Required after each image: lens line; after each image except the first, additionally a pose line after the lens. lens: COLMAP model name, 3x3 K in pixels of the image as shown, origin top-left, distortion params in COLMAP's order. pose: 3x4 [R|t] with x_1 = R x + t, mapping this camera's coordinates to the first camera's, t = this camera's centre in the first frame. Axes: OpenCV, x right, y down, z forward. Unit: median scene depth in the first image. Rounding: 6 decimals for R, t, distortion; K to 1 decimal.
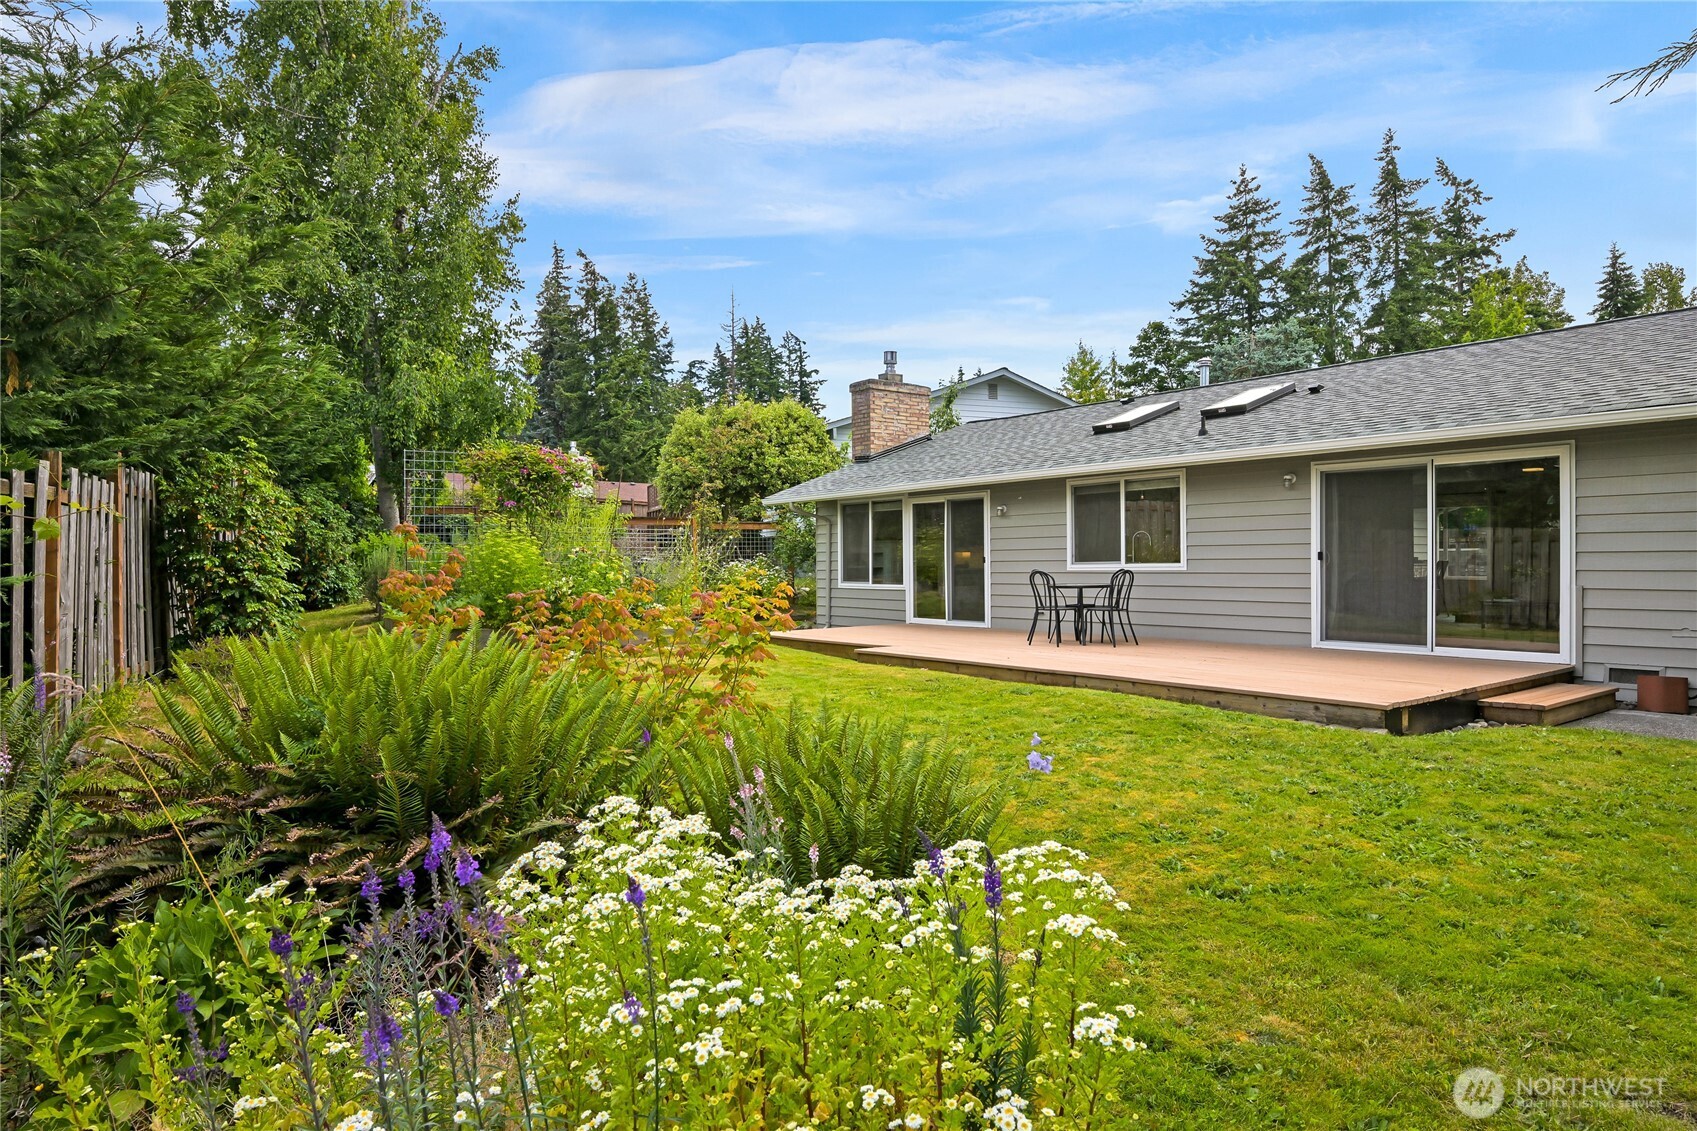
lens RADIAL K [[1031.8, 0, 848.5], [0, 1031.8, 565.5], [0, 0, 1]] dist [0.000154, -0.000210]
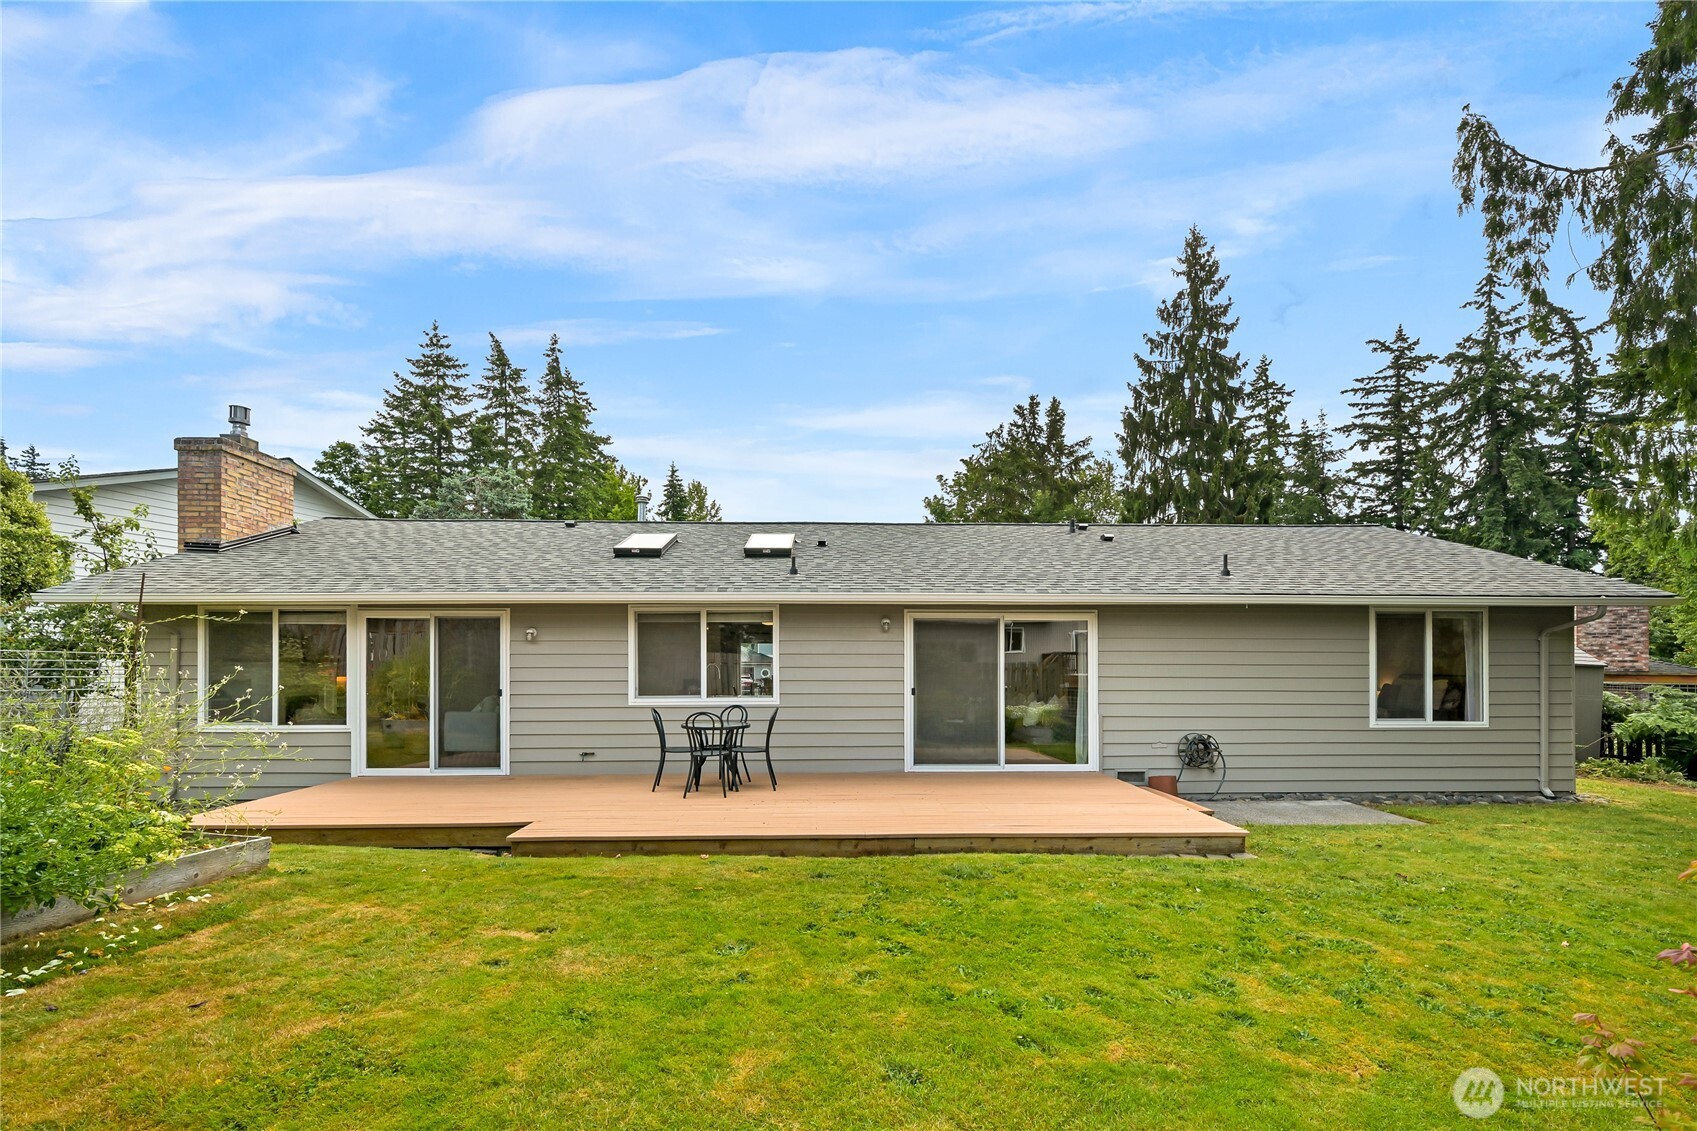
lens RADIAL K [[810.6, 0, 847.5], [0, 810.6, 664.3], [0, 0, 1]] dist [0.000740, 0.000252]
pose [[0.574852, 0.010218, 0.818194, -0.080044], [-0.002515, 0.999939, -0.010721, -0.007375], [-0.818254, 0.004105, 0.574843, 0.133535]]
